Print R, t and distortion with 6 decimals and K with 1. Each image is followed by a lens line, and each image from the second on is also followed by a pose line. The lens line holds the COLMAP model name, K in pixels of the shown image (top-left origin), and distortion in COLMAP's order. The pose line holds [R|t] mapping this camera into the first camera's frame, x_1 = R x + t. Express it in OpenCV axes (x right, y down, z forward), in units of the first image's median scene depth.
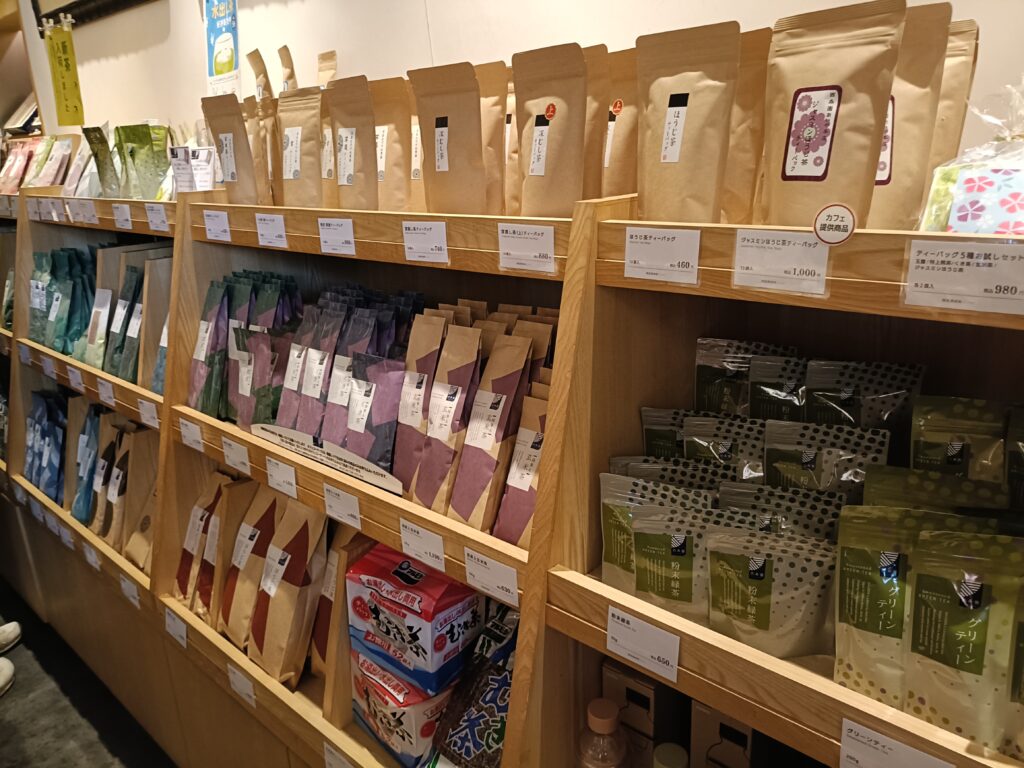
lens RADIAL K [[747.5, 0, 511.5], [0, 747.5, 386.5], [0, 0, 1]] dist [0.030690, -0.028251]
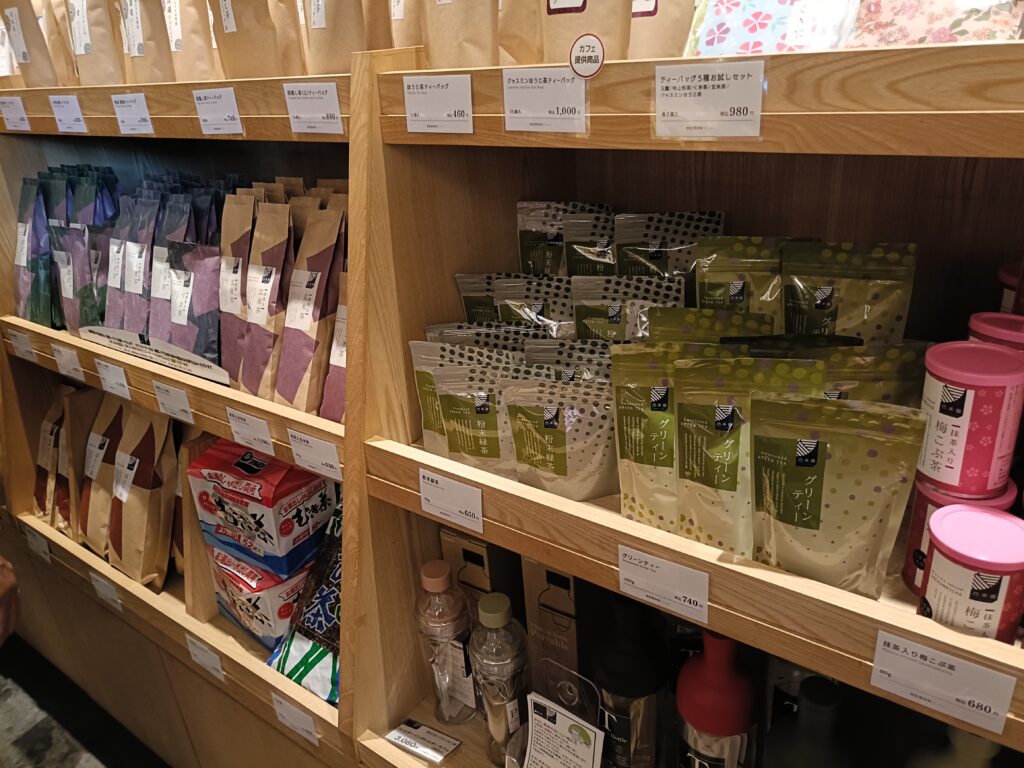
lens RADIAL K [[747.5, 0, 514.9], [0, 747.5, 385.5], [0, 0, 1]] dist [0.030690, -0.028251]
pose [[0.993335, -0.077558, 0.085268, 0.157289], [0.066477, 0.989814, 0.125889, 0.054344], [-0.094164, -0.119382, 0.988373, 0.001256]]
